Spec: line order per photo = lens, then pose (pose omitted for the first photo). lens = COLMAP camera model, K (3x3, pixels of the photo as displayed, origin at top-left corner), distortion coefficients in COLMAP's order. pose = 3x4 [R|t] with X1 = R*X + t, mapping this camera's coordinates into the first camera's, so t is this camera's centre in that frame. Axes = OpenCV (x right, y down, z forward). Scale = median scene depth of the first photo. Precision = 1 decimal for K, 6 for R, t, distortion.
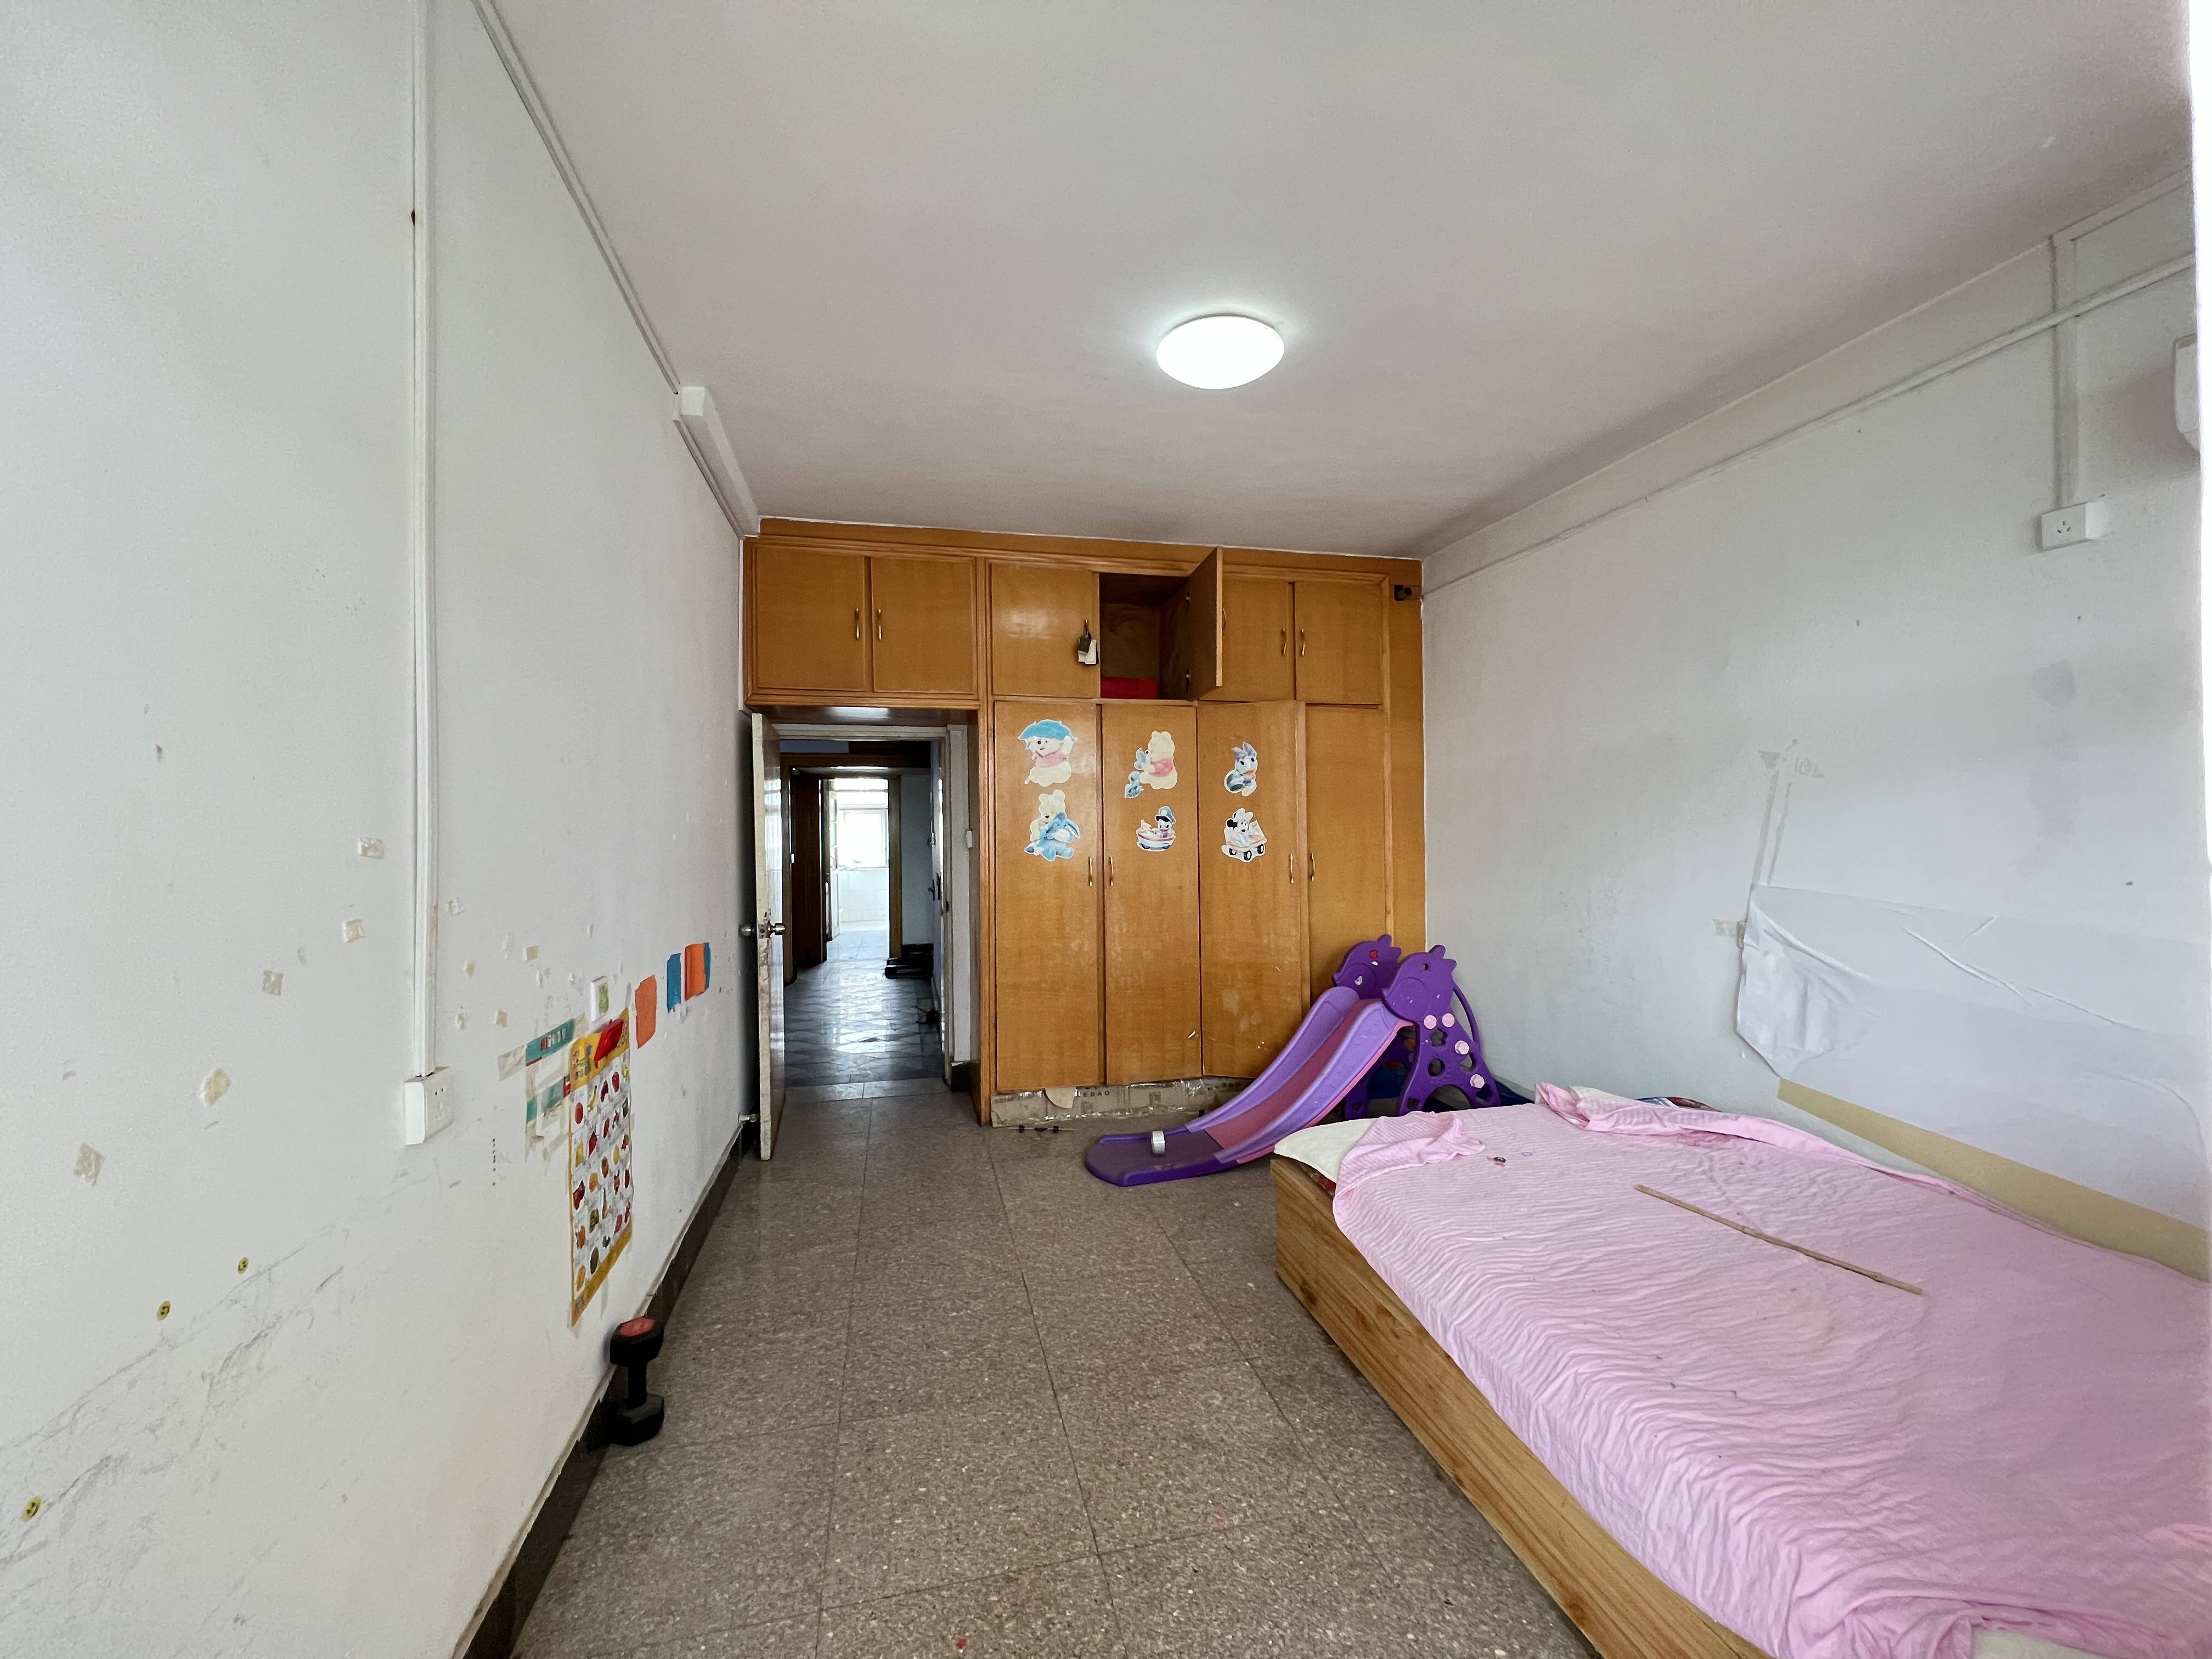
lens RADIAL K [[882.1, 0, 1106.8], [0, 882.1, 826.0], [0, 0, 1]] dist [0.001064, 0.000164]
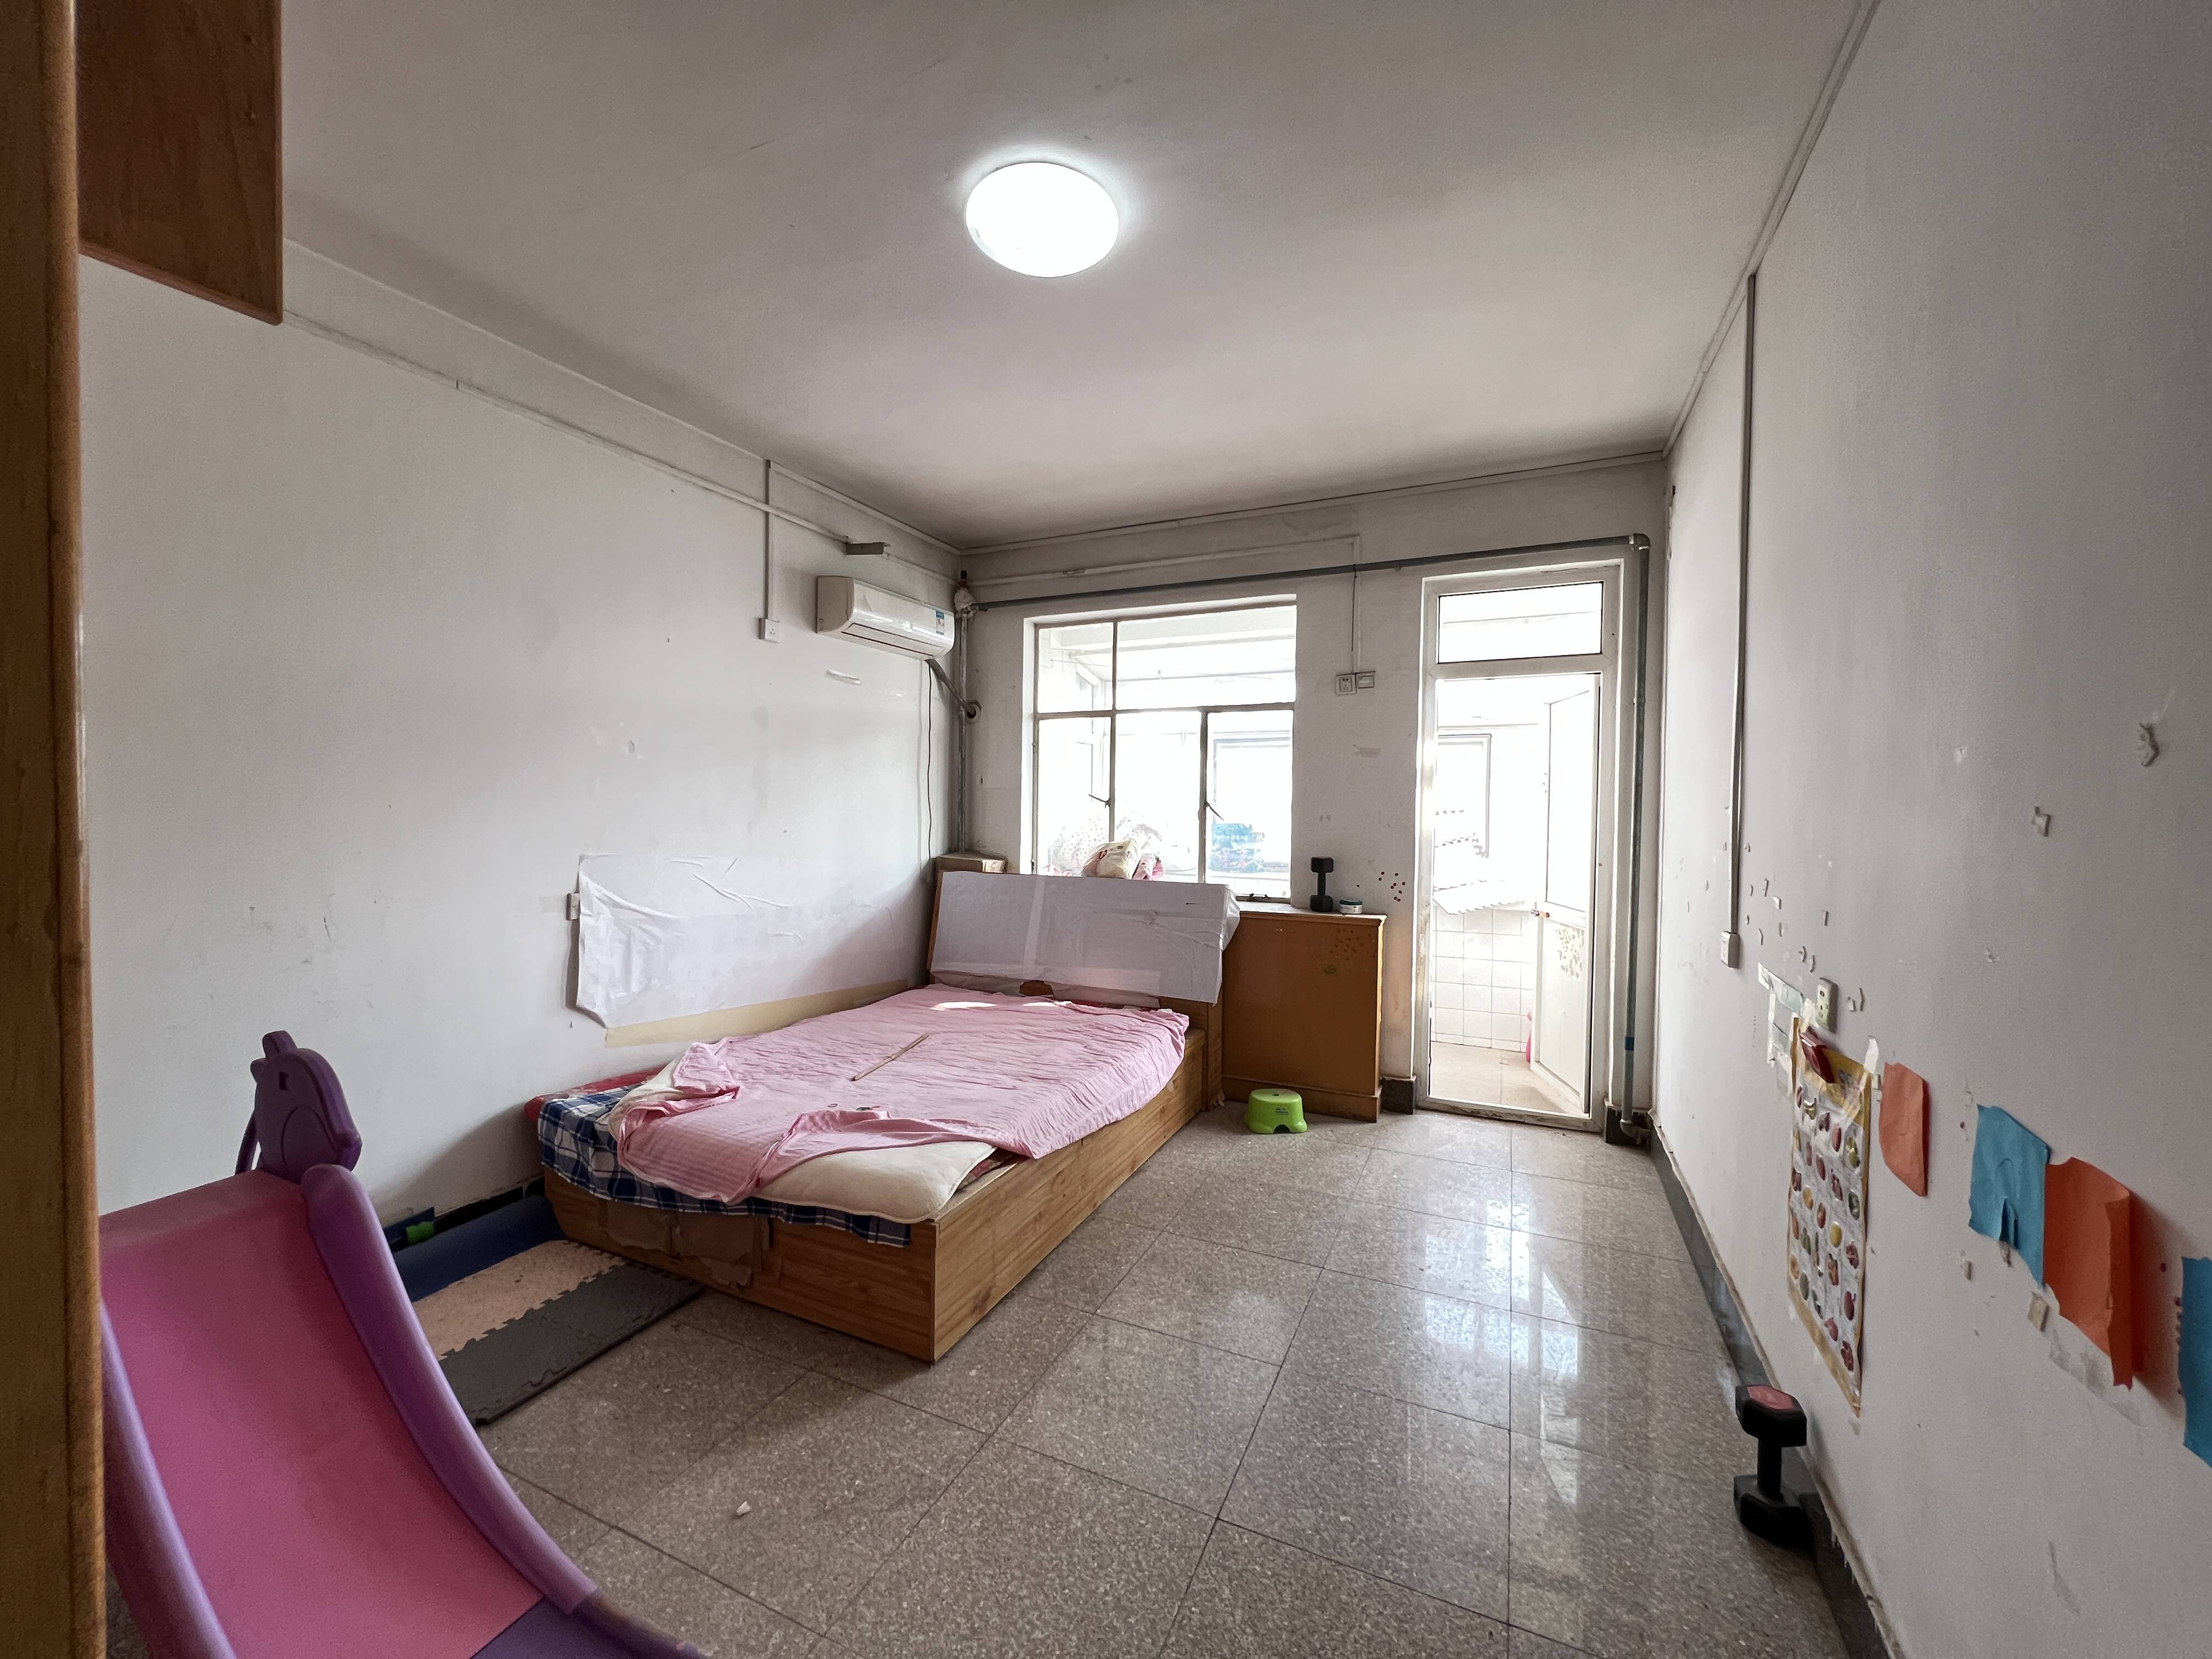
lens RADIAL K [[882.1, 0, 1101.3], [0, 882.1, 827.3], [0, 0, 1]] dist [0.001064, 0.000164]
pose [[-0.782453, -0.012086, 0.622592, -0.403931], [-0.000750, 0.999829, 0.018466, 0.014878], [-0.622709, 0.013982, -0.782329, 1.496480]]
